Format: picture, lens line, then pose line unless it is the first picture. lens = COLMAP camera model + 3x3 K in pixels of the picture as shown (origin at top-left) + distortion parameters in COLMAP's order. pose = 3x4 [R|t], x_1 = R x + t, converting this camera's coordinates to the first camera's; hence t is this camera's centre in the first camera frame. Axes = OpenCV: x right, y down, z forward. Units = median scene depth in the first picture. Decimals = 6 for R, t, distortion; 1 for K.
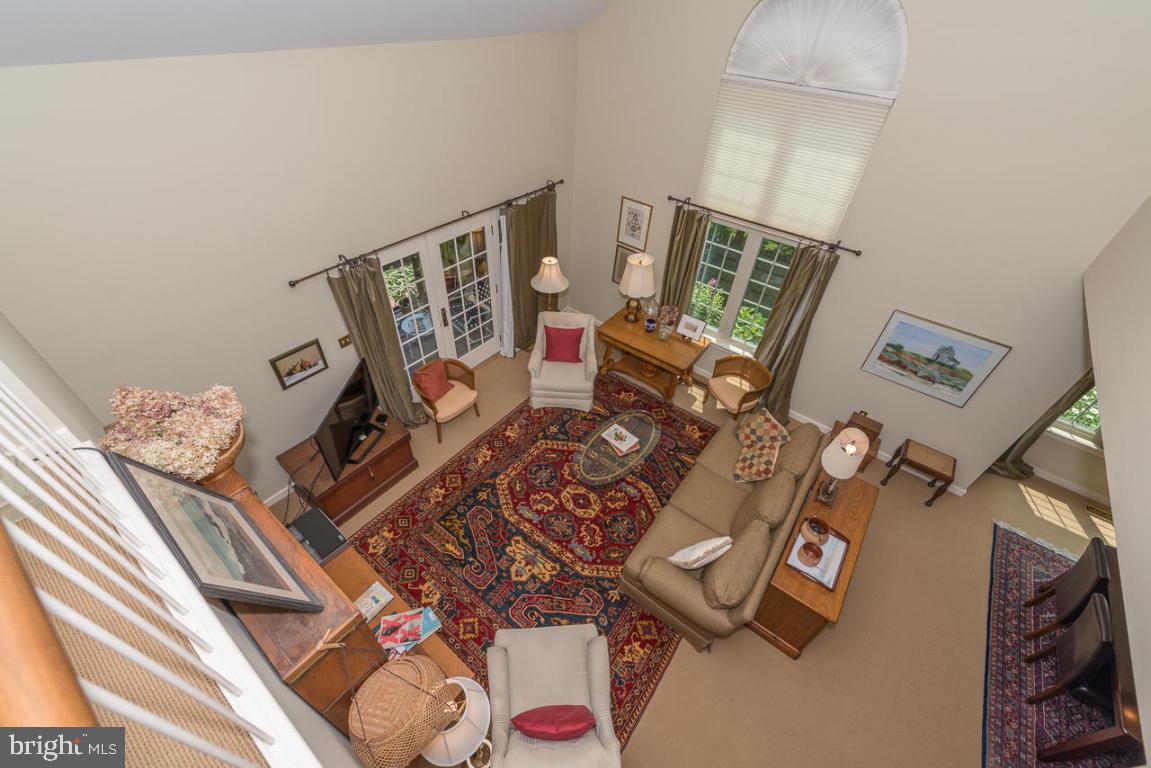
lens RADIAL K [[461.1, 0, 576.6], [0, 461.1, 385.0], [0, 0, 1]] dist [0.013008, -0.004046]
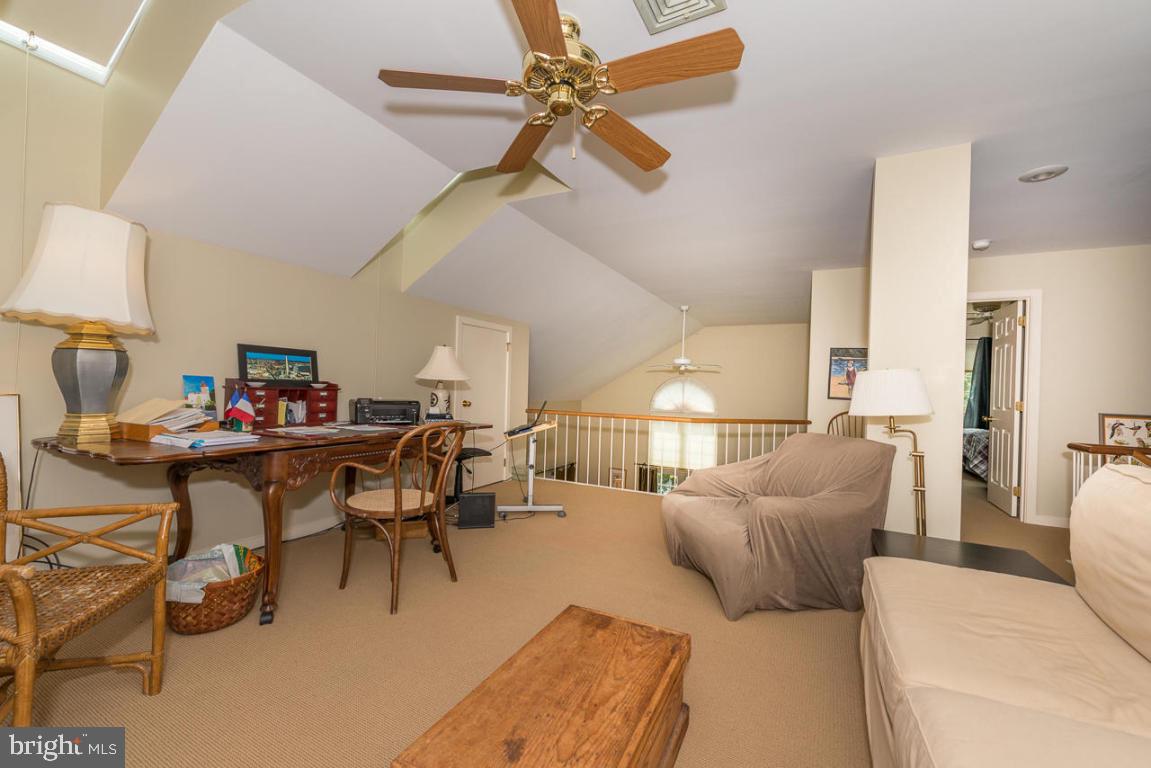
lens RADIAL K [[461.1, 0, 575.1], [0, 461.1, 381.6], [0, 0, 1]] dist [0.013008, -0.004046]
pose [[0.981647, -0.023588, 0.189242, -0.484703], [0.142204, 0.751740, -0.643944, 0.661768], [-0.127071, 0.659037, 0.741298, -0.779155]]
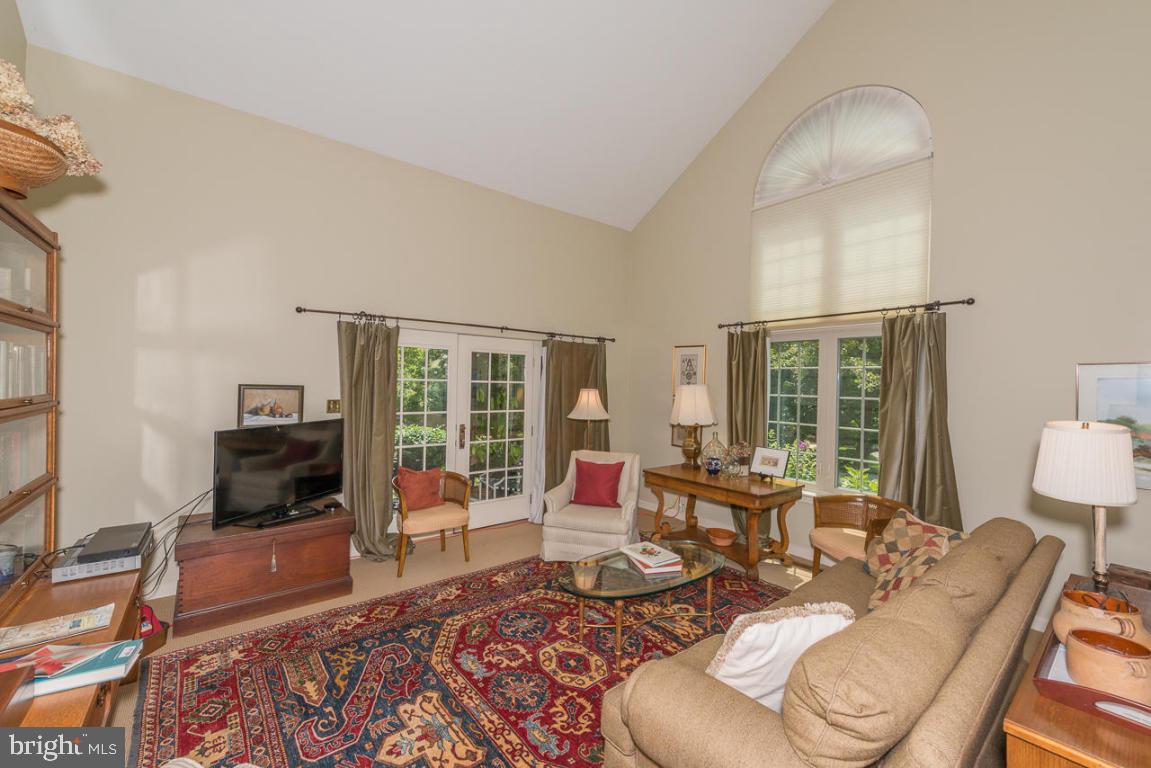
lens RADIAL K [[461.1, 0, 575.6], [0, 461.1, 382.6], [0, 0, 1]] dist [0.013008, -0.004046]
pose [[0.970779, -0.028232, -0.238308, 0.156636], [-0.139205, 0.742650, -0.655052, 0.374246], [0.195473, 0.669084, 0.717019, 0.405604]]
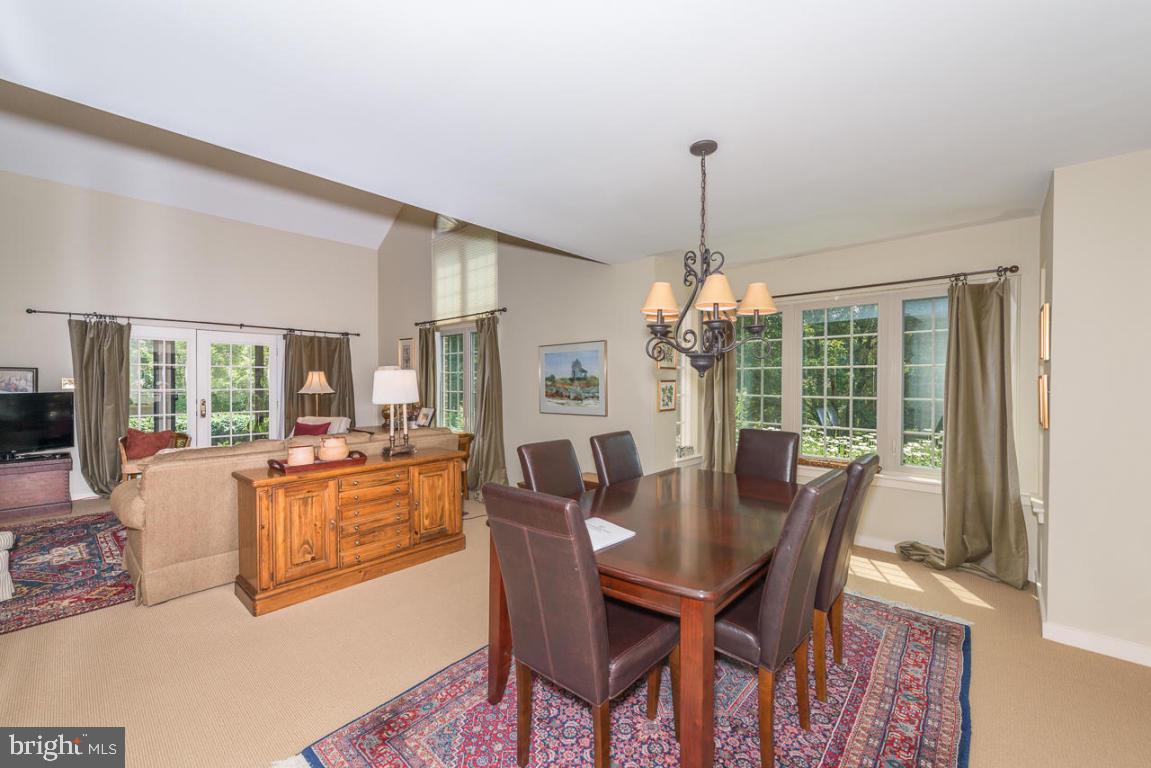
lens RADIAL K [[461.1, 0, 575.5], [0, 461.1, 383.8], [0, 0, 1]] dist [0.013008, -0.004046]
pose [[0.995906, -0.045610, -0.078047, 0.840772], [-0.017710, 0.748203, -0.663234, 0.642180], [0.088645, 0.661901, 0.744332, 0.222887]]
